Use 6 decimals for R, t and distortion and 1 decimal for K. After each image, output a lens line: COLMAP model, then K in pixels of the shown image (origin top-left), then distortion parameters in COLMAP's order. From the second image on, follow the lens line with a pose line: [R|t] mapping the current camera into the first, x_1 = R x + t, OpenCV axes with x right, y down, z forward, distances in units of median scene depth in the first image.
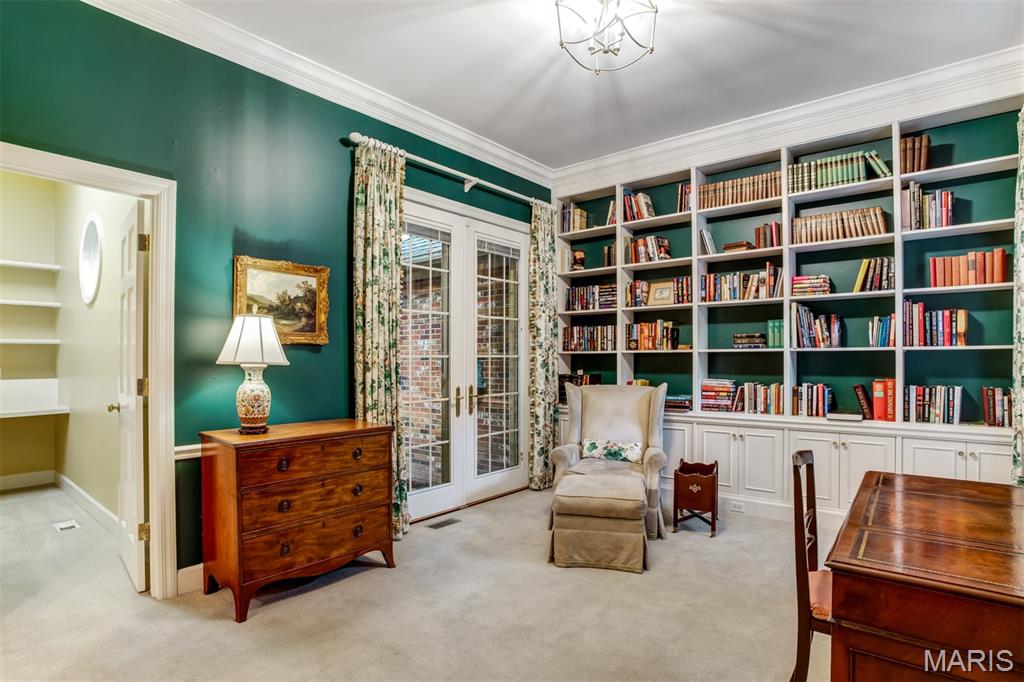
lens RADIAL K [[532.9, 0, 507.9], [0, 532.9, 361.2], [0, 0, 1]] dist [-0.057126, 0.022312]
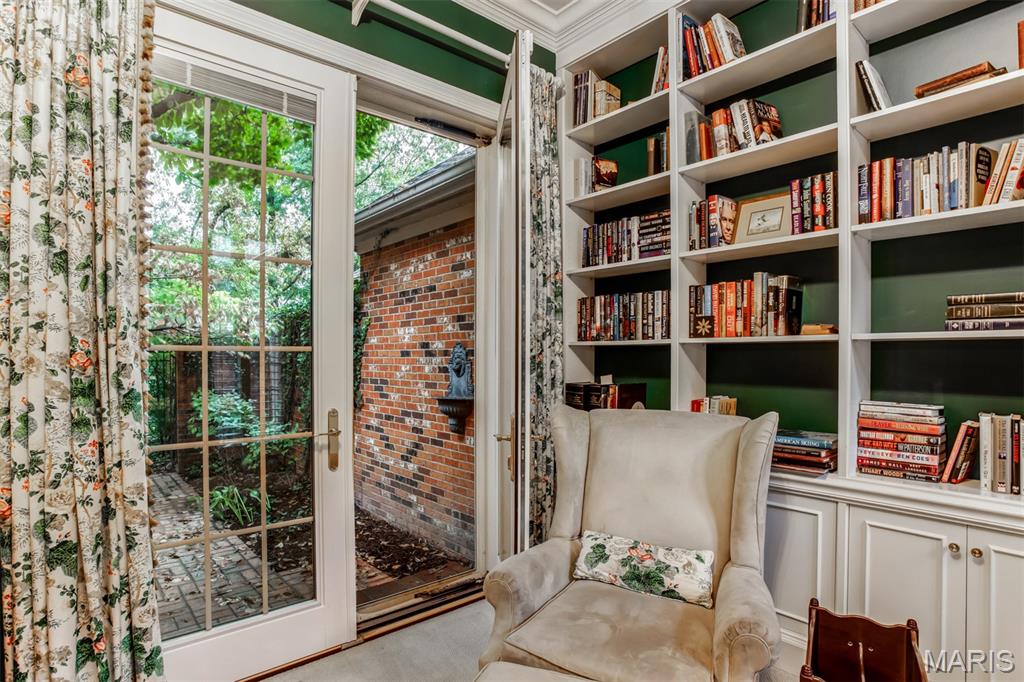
lens RADIAL K [[554.6, 0, 511.8], [0, 554.6, 356.9], [0, 0, 1]] dist [-0.041420, 0.009912]
pose [[0.989602, 0.003619, -0.143790, 0.155433], [-0.003870, 0.999991, -0.001465, -0.001516], [0.143783, 0.002006, 0.989607, 0.544171]]
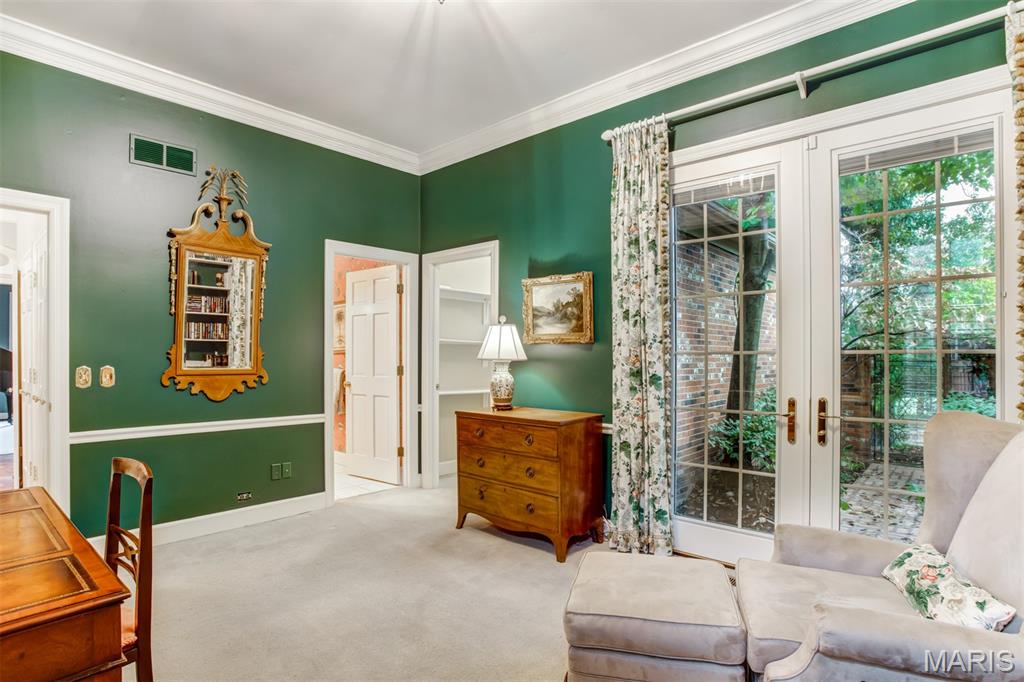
lens RADIAL K [[532.9, 0, 509.8], [0, 532.9, 360.3], [0, 0, 1]] dist [-0.057126, 0.022312]
pose [[-0.023681, 0.005158, -0.999706, 0.610048], [-0.009412, 0.999941, 0.005382, 0.000150], [0.999675, 0.009537, -0.023631, 0.709163]]
